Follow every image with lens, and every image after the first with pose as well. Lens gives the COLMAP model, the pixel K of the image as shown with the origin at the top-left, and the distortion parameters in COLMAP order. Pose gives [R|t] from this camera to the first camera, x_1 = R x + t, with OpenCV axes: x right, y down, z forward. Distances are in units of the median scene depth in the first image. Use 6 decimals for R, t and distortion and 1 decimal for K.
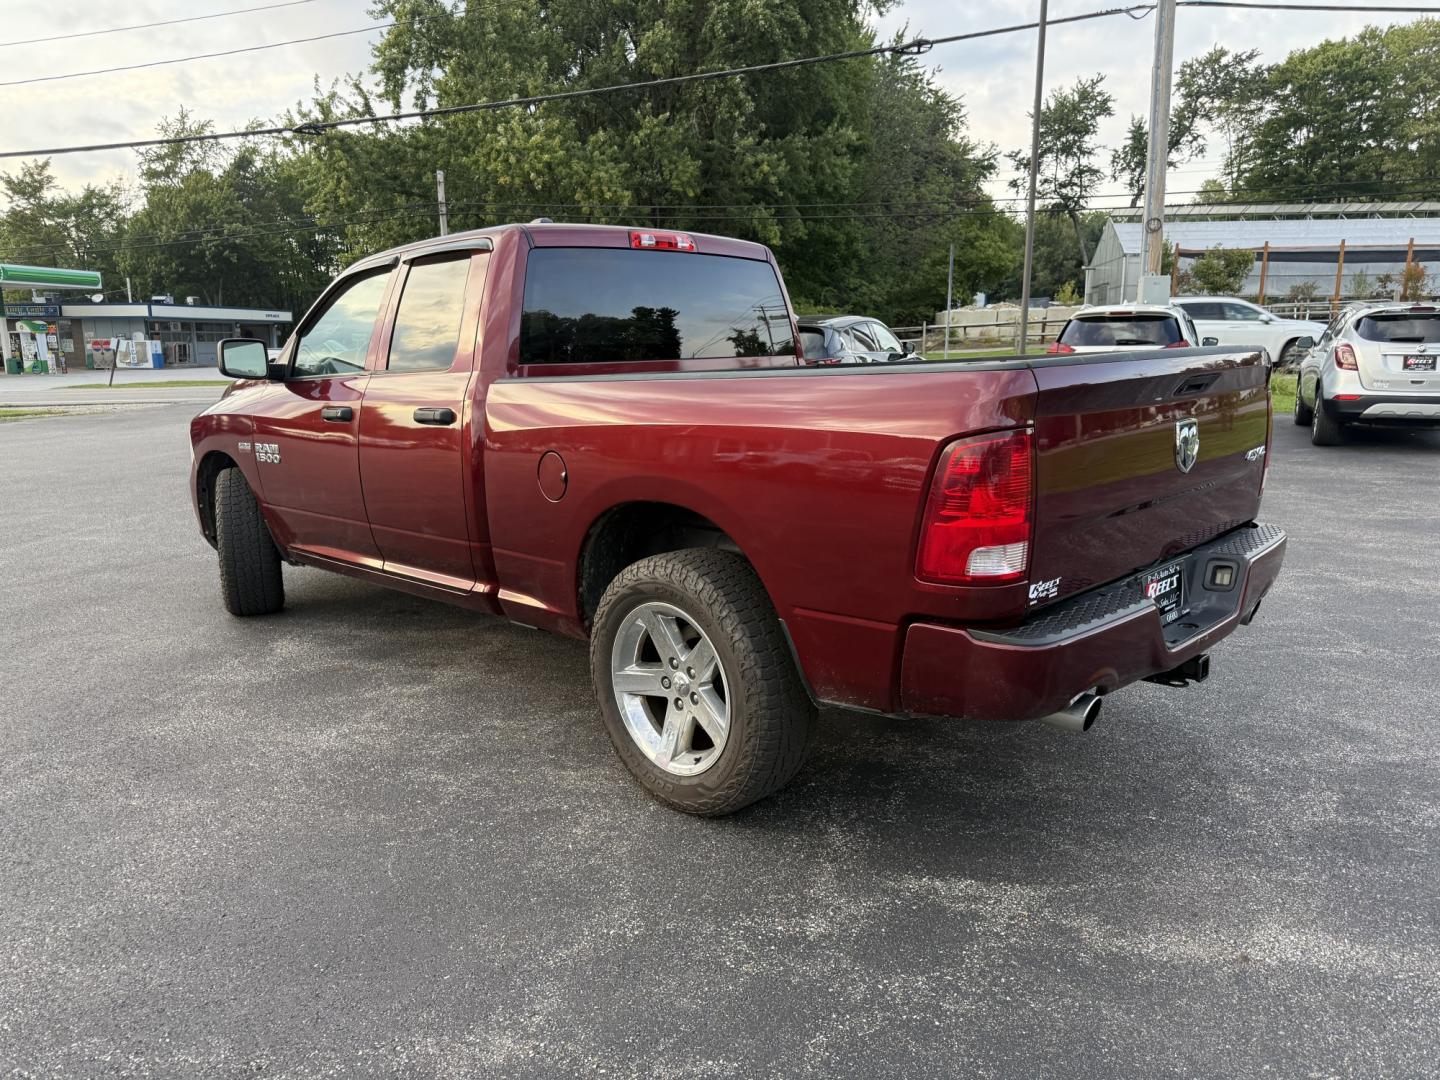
lens RADIAL K [[1009.0, 0, 722.2], [0, 1009.0, 579.7], [0, 0, 1]] dist [0.012901, -0.025681]
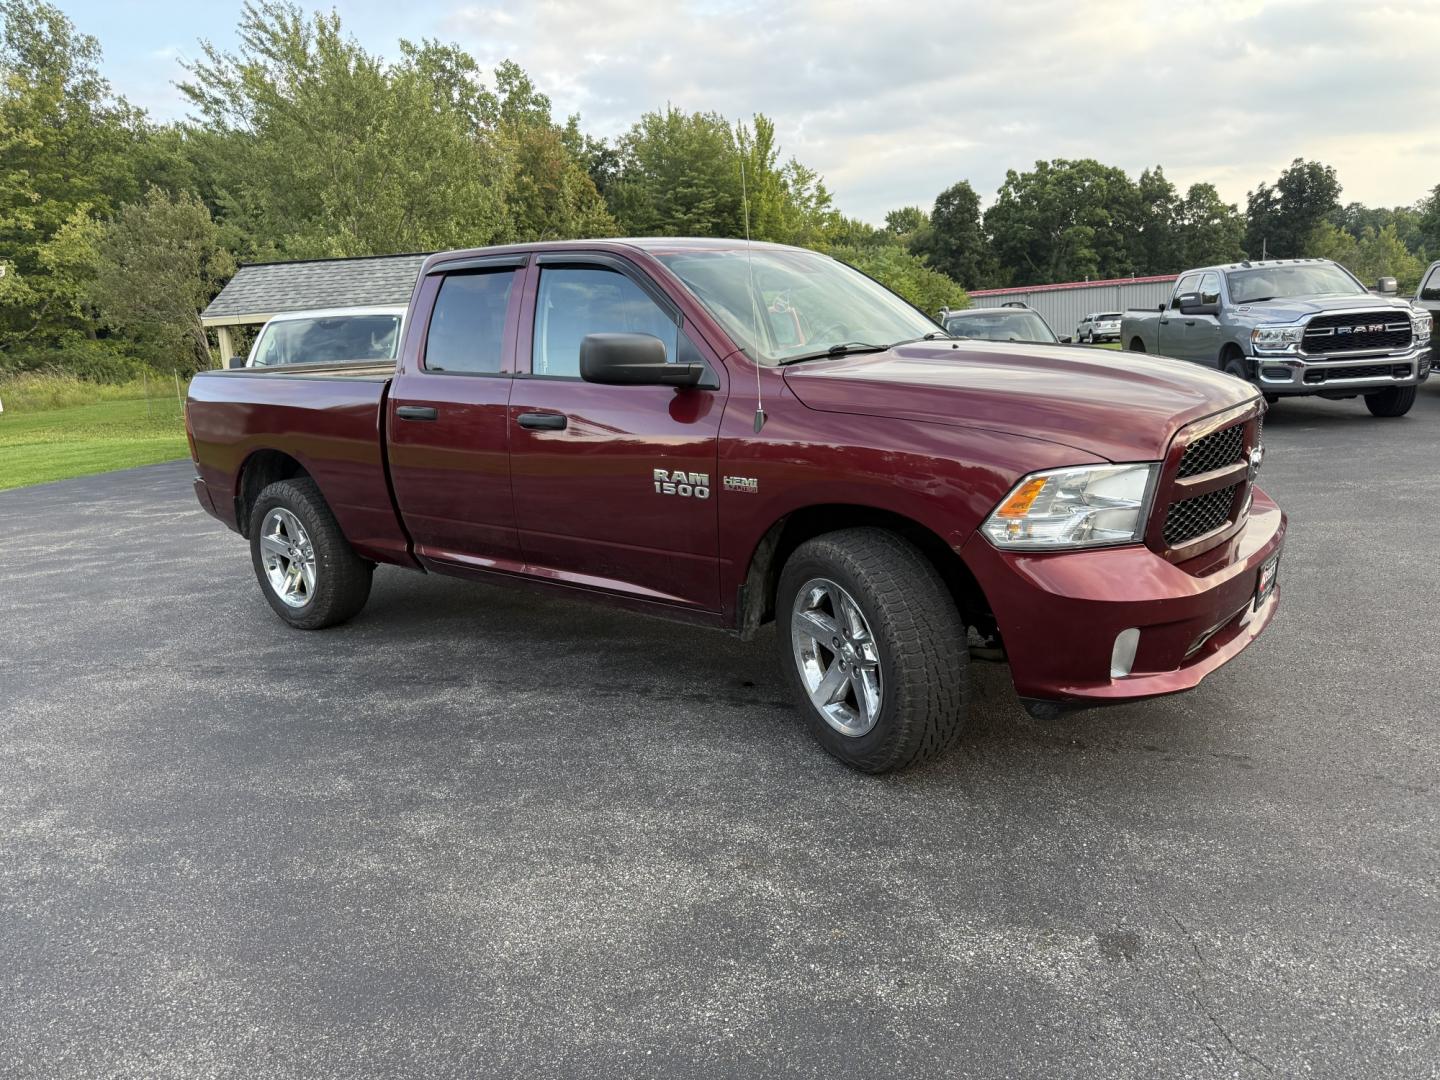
lens RADIAL K [[1016.7, 0, 723.6], [0, 1016.7, 548.0], [0, 0, 1]] dist [0.040486, -0.040371]
pose [[-0.990185, 0.096082, -0.101495, -0.011735], [0.043362, 0.901571, 0.430452, -0.047674], [0.132864, 0.421826, -0.896889, 0.197390]]
